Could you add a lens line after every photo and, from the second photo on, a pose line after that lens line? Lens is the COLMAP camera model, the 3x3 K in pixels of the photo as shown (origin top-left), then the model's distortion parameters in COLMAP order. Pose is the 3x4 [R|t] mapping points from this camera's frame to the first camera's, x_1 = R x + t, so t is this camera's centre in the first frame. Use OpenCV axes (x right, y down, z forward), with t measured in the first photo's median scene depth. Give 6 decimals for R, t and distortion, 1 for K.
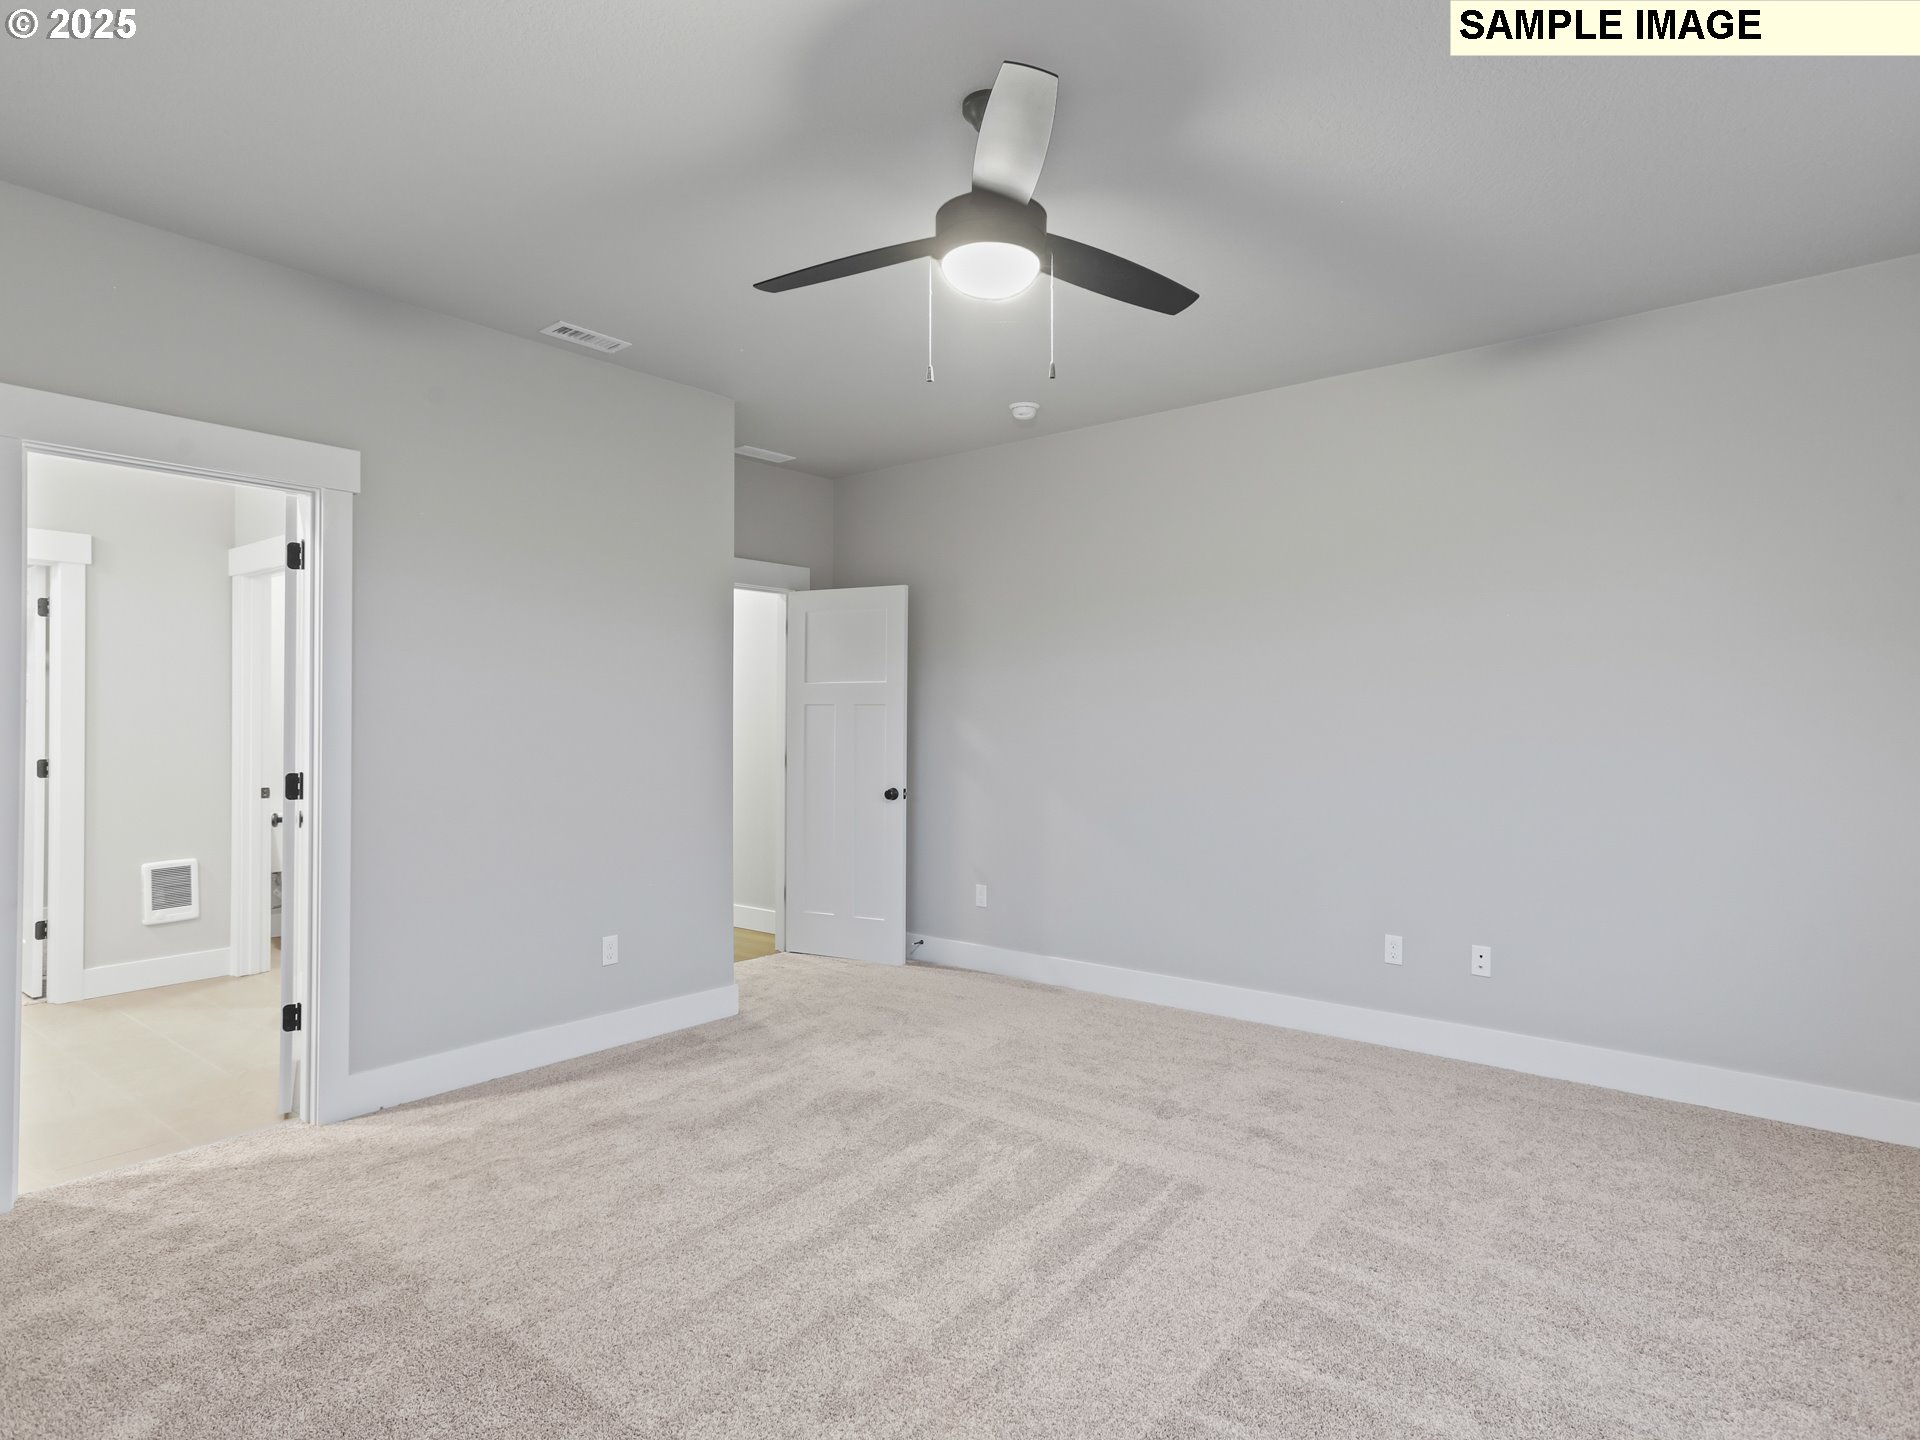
lens RADIAL K [[1031.5, 0, 965.9], [0, 1031.5, 719.4], [0, 0, 1]] dist [-0.000590, 0.001531]
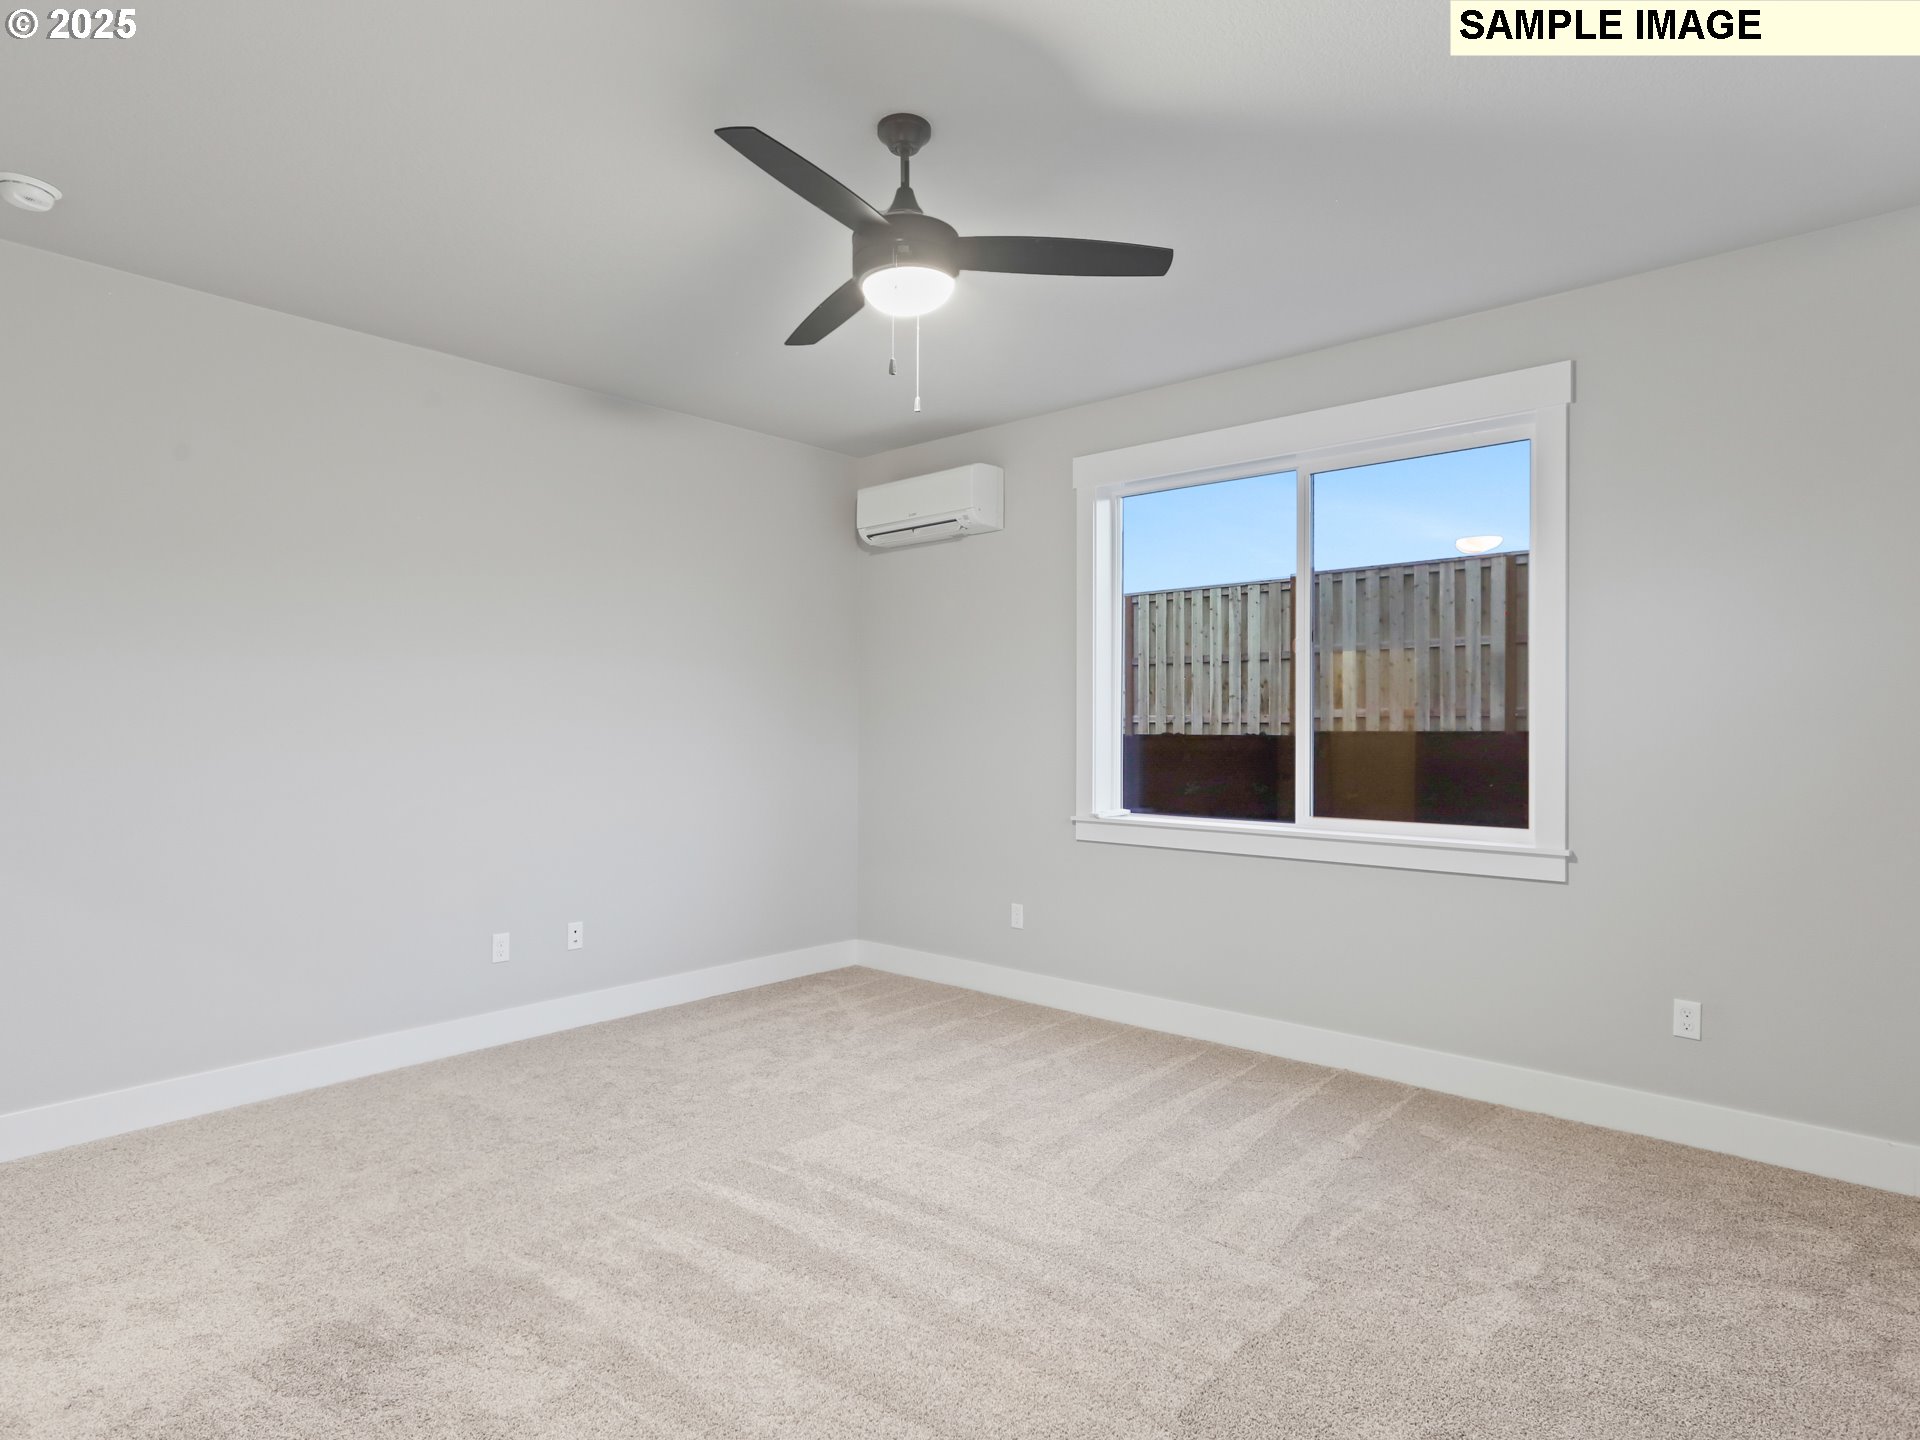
lens RADIAL K [[1031.5, 0, 965.9], [0, 1031.5, 719.4], [0, 0, 1]] dist [-0.000590, 0.001531]
pose [[0.076152, 0.002577, 0.997093, -0.854335], [-0.002136, 0.999995, -0.002421, 0.005097], [-0.997094, -0.001946, 0.076157, 0.733620]]
